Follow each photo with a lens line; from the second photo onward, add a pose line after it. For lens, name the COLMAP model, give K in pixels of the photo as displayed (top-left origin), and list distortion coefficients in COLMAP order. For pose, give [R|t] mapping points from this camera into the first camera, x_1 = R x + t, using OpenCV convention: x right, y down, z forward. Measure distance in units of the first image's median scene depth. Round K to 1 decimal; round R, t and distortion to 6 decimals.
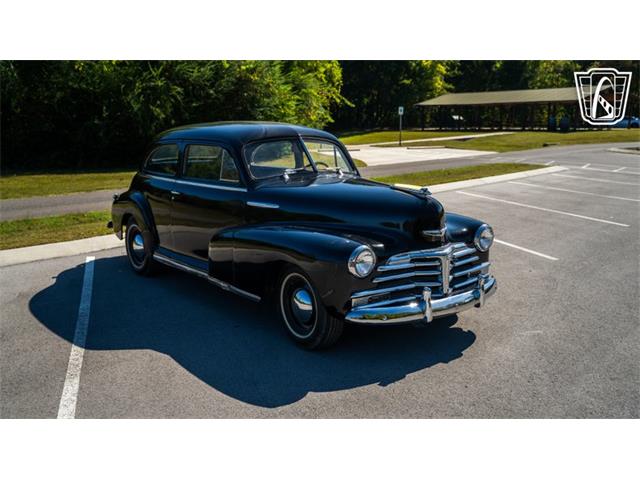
lens RADIAL K [[618.9, 0, 315.7], [0, 618.9, 239.1], [0, 0, 1]] dist [0.002387, 0.000000]
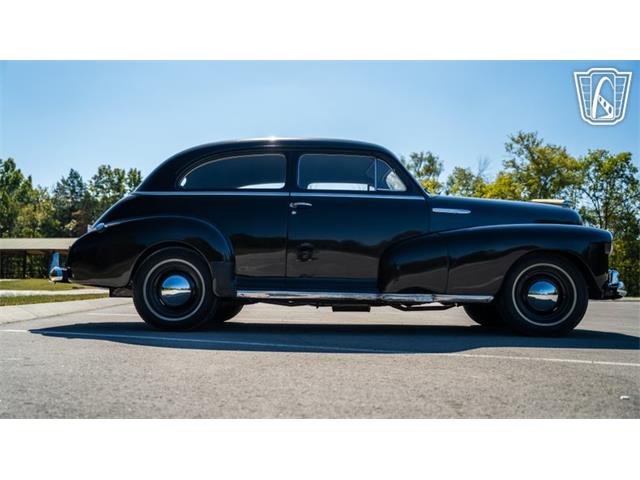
lens RADIAL K [[618.9, 0, 317.6], [0, 618.9, 240.0], [0, 0, 1]] dist [0.002387, 0.000000]
pose [[0.648008, 0.071748, 0.758247, -0.983920], [0.127703, 0.971224, -0.201037, 0.163076], [-0.750851, 0.227104, 0.620198, 0.568807]]
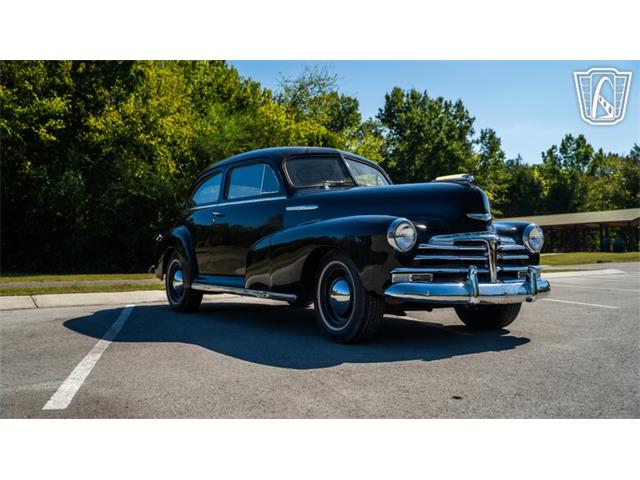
lens RADIAL K [[618.9, 0, 318.6], [0, 618.9, 238.7], [0, 0, 1]] dist [0.002387, 0.000000]
pose [[0.997162, -0.001956, -0.075262, 0.015672], [-0.014232, 0.976742, -0.213947, 0.205949], [0.073930, 0.214411, 0.973942, 0.054649]]
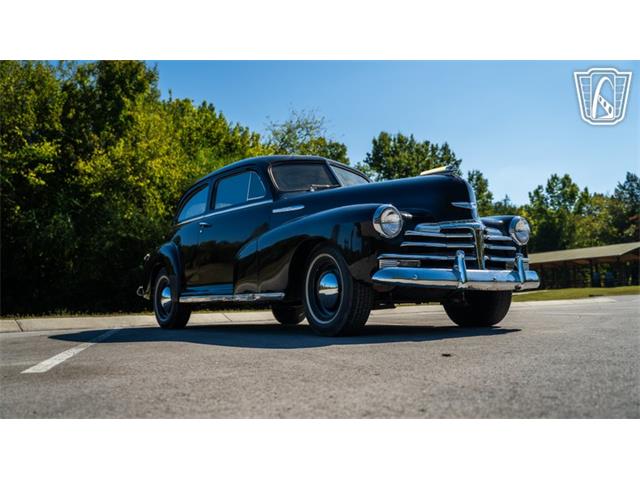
lens RADIAL K [[618.9, 0, 319.0], [0, 618.9, 242.7], [0, 0, 1]] dist [0.002387, 0.000000]
pose [[0.997698, -0.032127, -0.059715, 0.021184], [0.013972, 0.959141, -0.282584, 0.279120], [0.066354, 0.281100, 0.957382, 0.077747]]
